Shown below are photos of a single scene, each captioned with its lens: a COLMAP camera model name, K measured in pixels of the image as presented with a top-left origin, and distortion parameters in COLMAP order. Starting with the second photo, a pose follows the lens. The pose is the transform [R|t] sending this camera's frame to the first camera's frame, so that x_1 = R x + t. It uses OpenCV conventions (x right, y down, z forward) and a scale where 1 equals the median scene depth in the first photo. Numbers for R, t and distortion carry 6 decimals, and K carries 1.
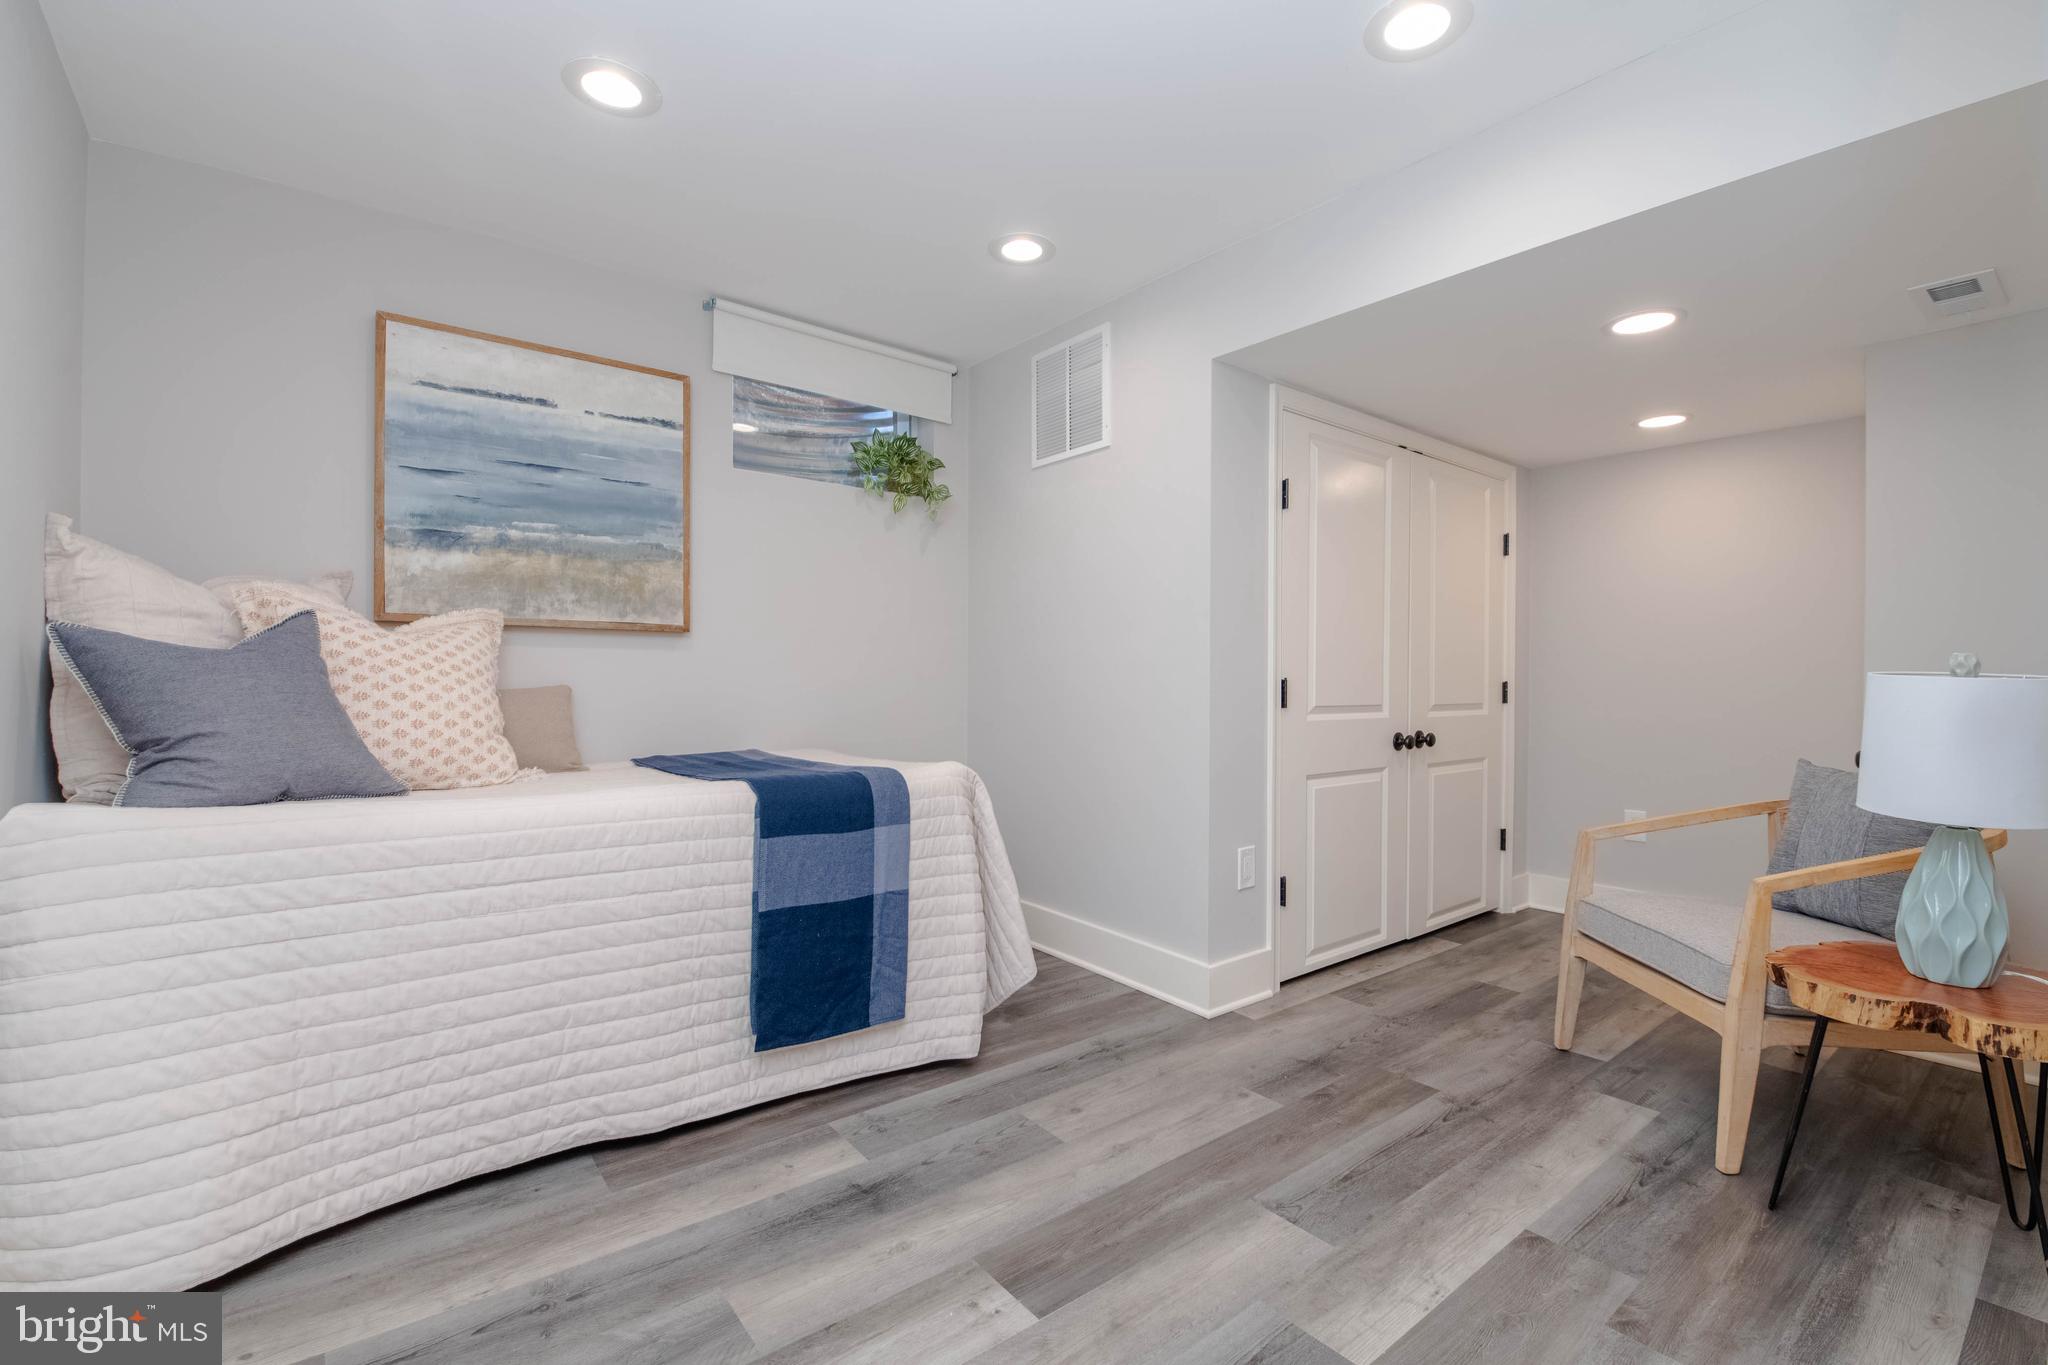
lens RADIAL K [[924.7, 0, 1007.3], [0, 924.7, 680.4], [0, 0, 1]] dist [0.000305, -0.010293]
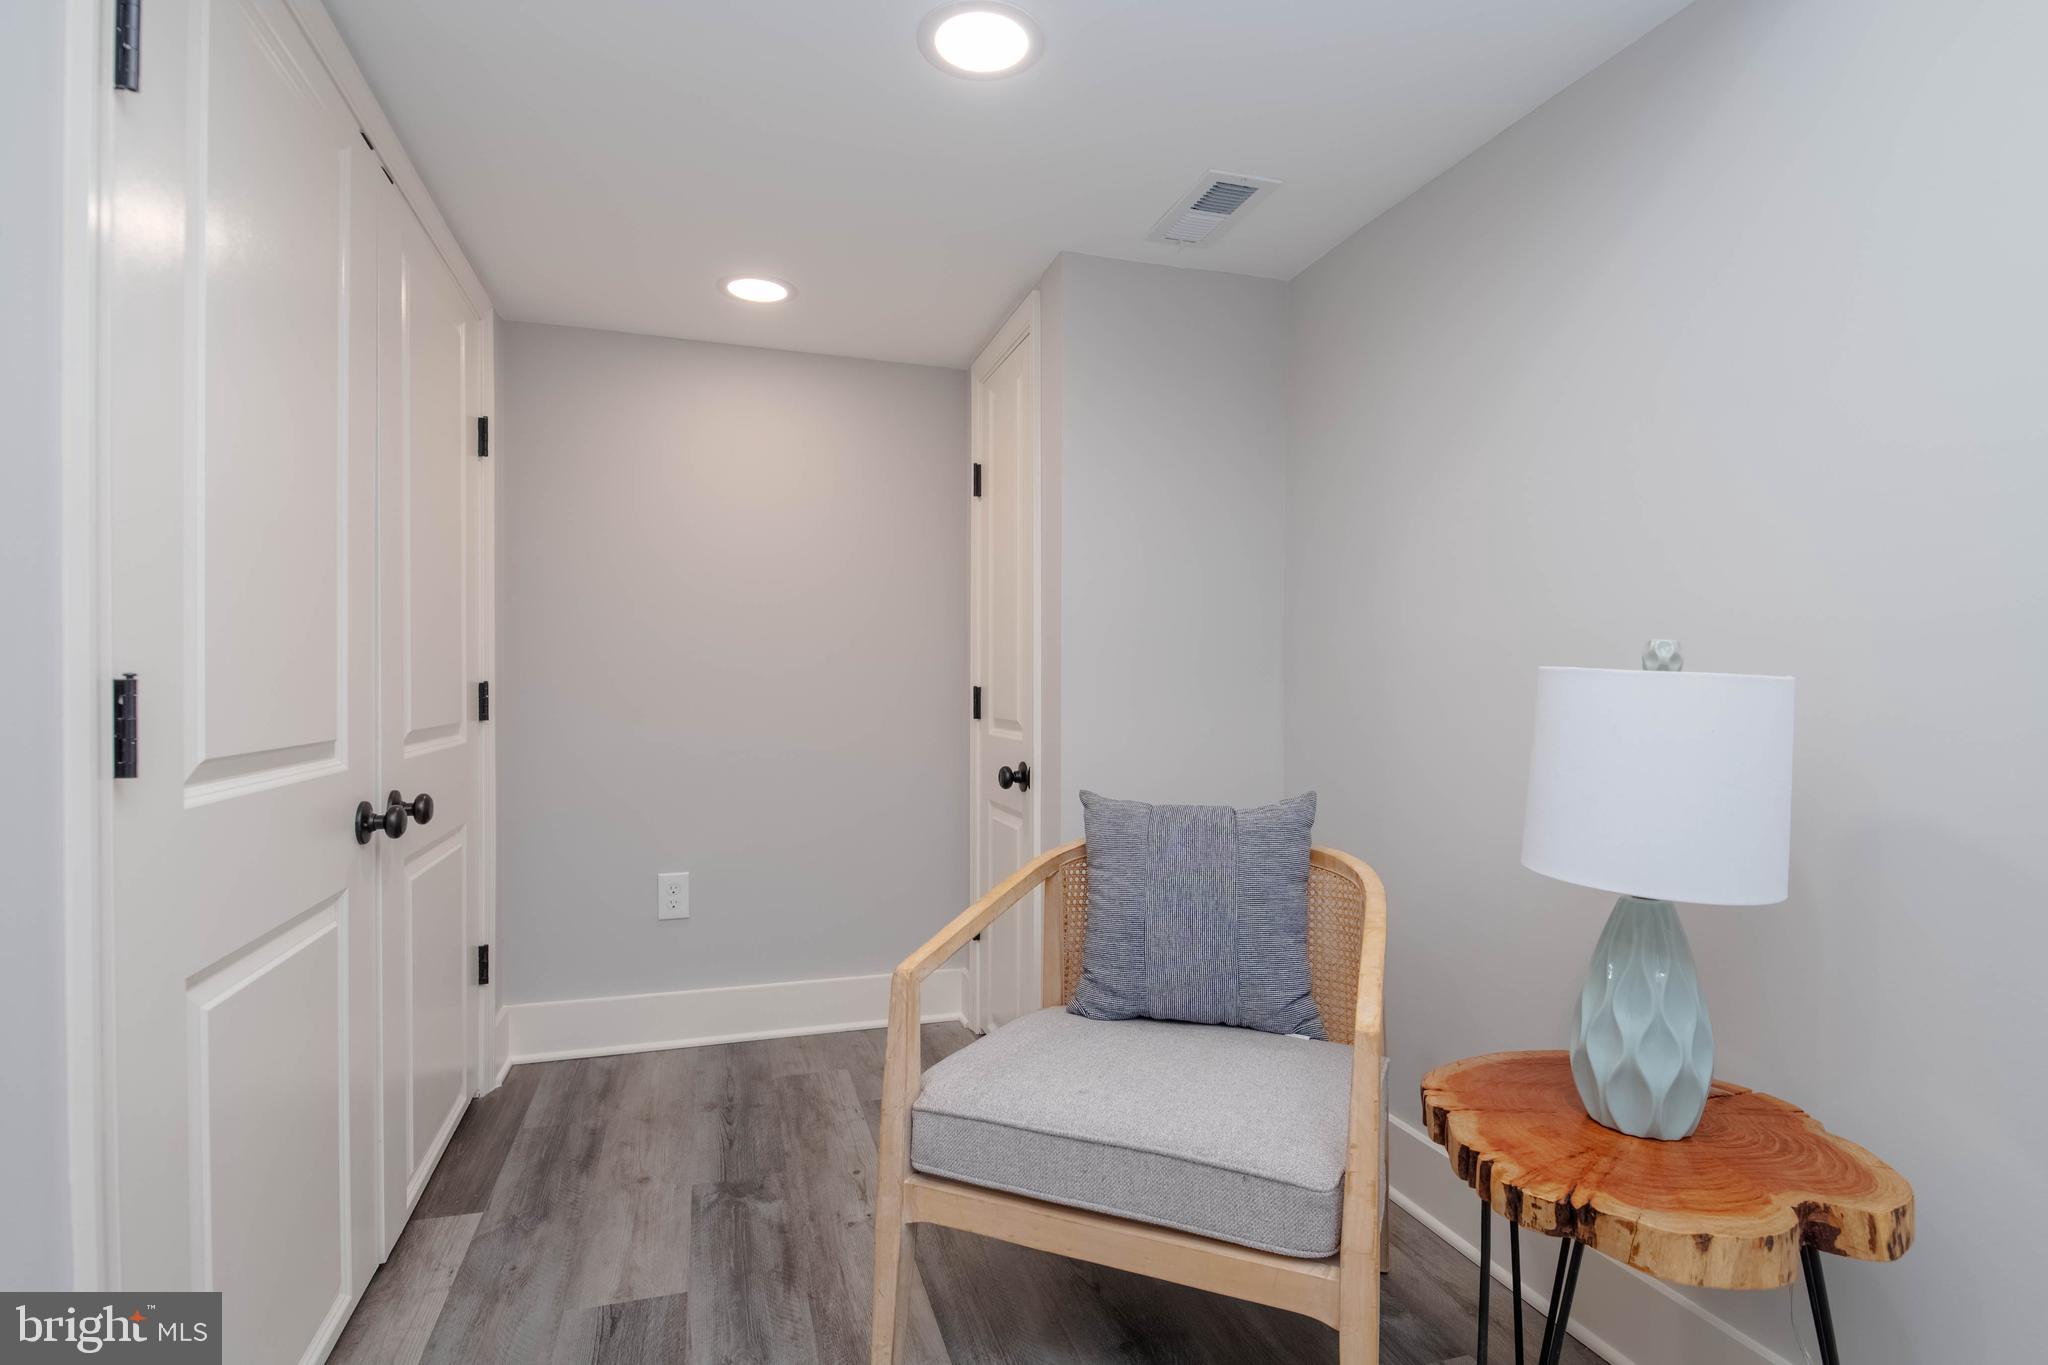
lens RADIAL K [[998.7, 0, 1024.0], [0, 998.7, 682.5], [0, 0, 1]] dist [0.000114, -0.008464]
pose [[0.331485, -0.006441, 0.943438, 0.112678], [0.001215, 0.999979, 0.006400, -0.002284], [-0.943460, -0.000975, 0.331486, 0.715368]]
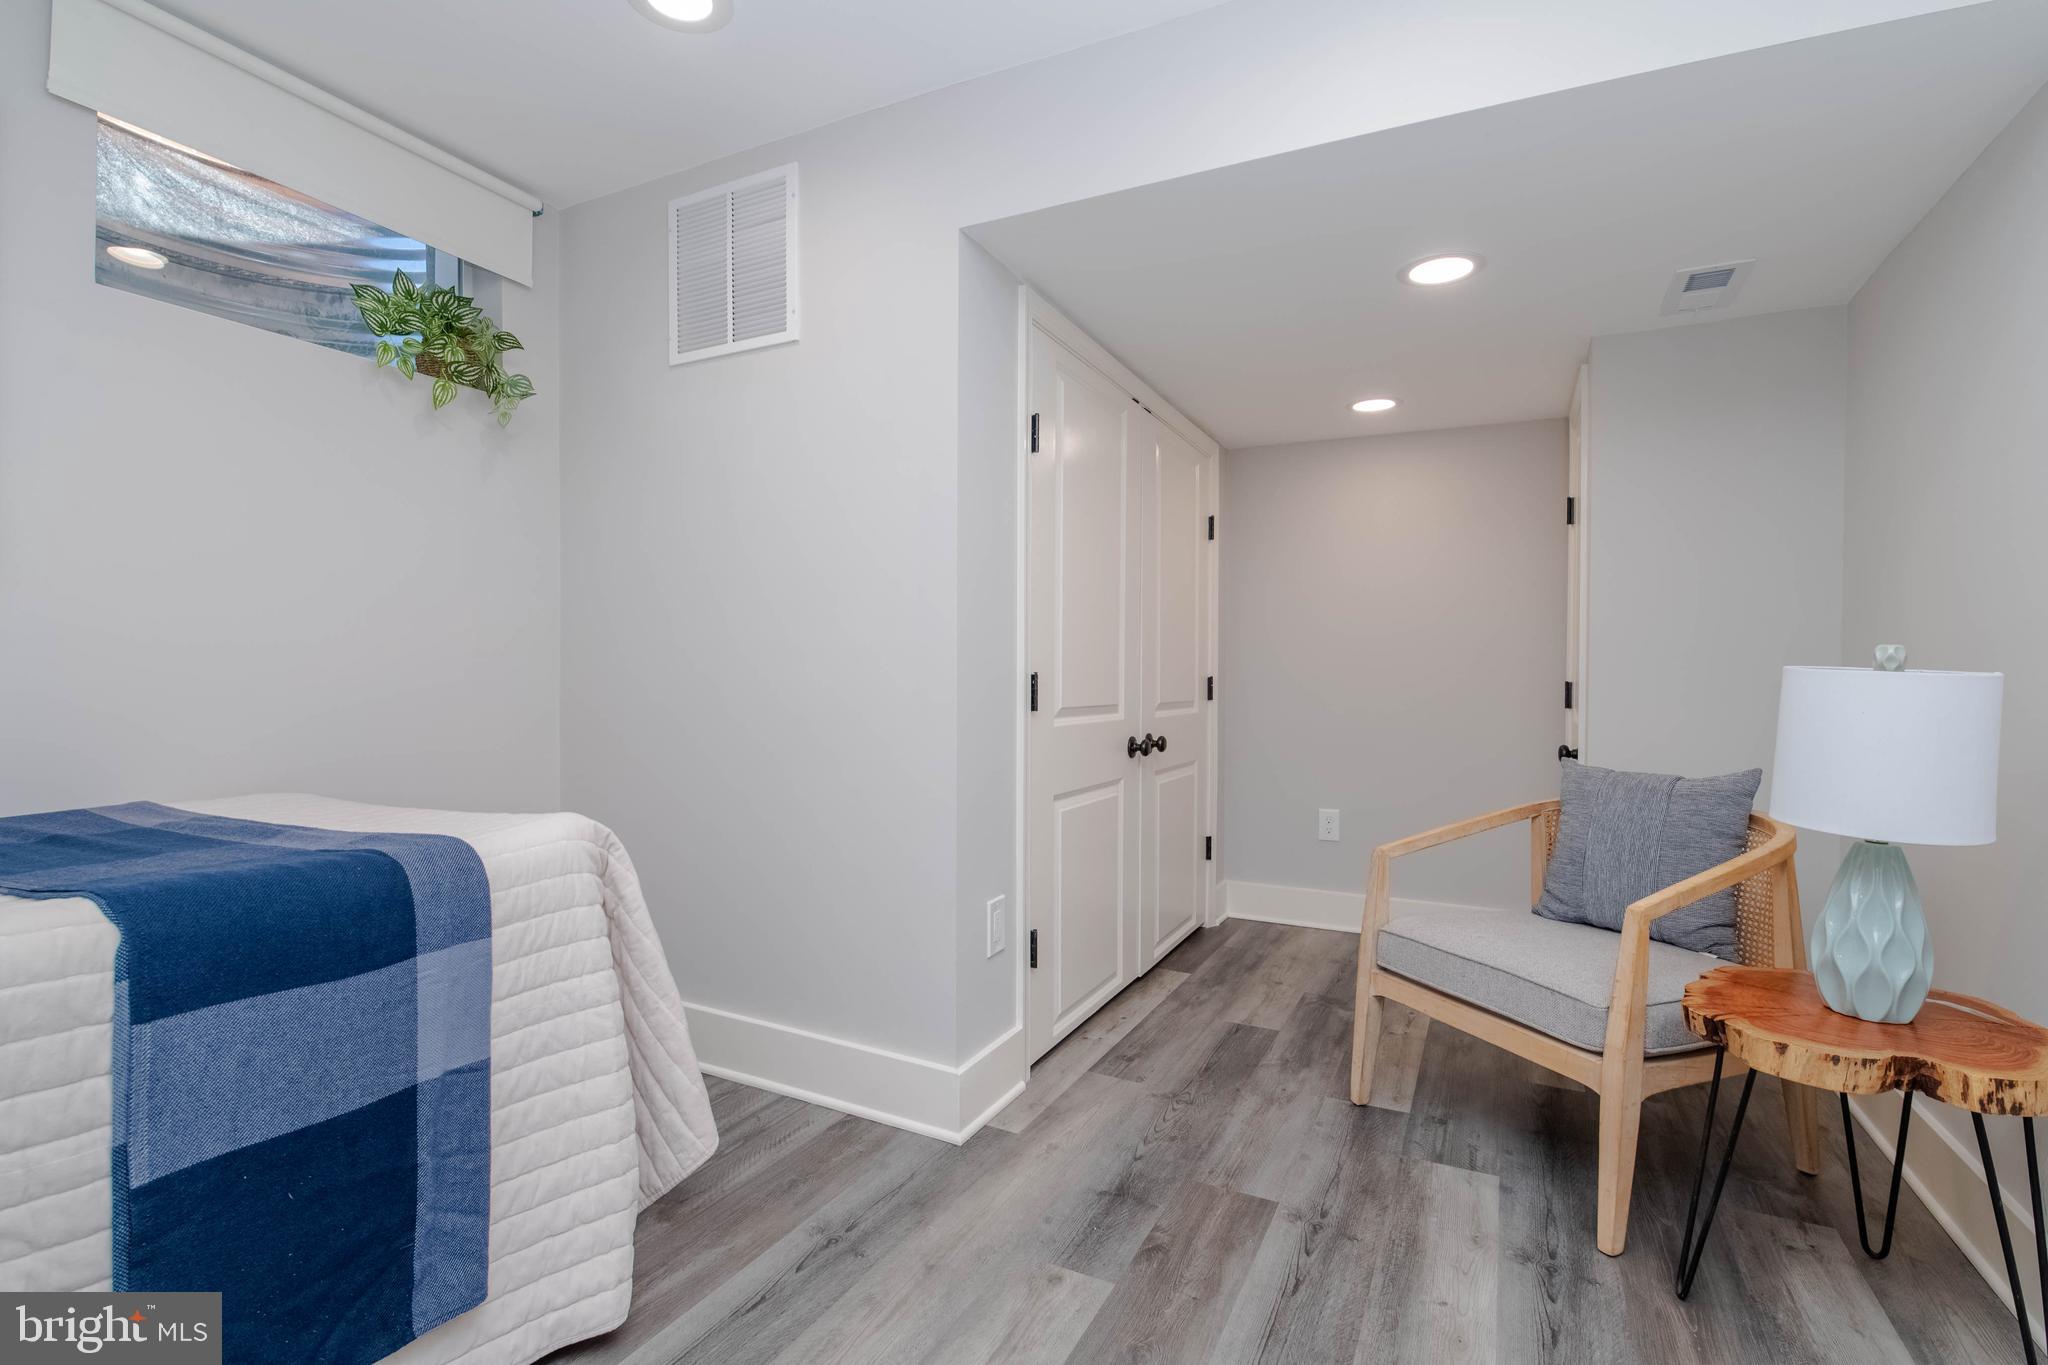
lens RADIAL K [[960.4, 0, 1033.0], [0, 960.4, 685.1], [0, 0, 1]] dist [0.001724, -0.011192]
pose [[0.896853, -0.004443, 0.442307, -0.062793], [-0.000284, 0.999944, 0.010620, -0.000539], [-0.442330, -0.009650, 0.896801, 0.319969]]
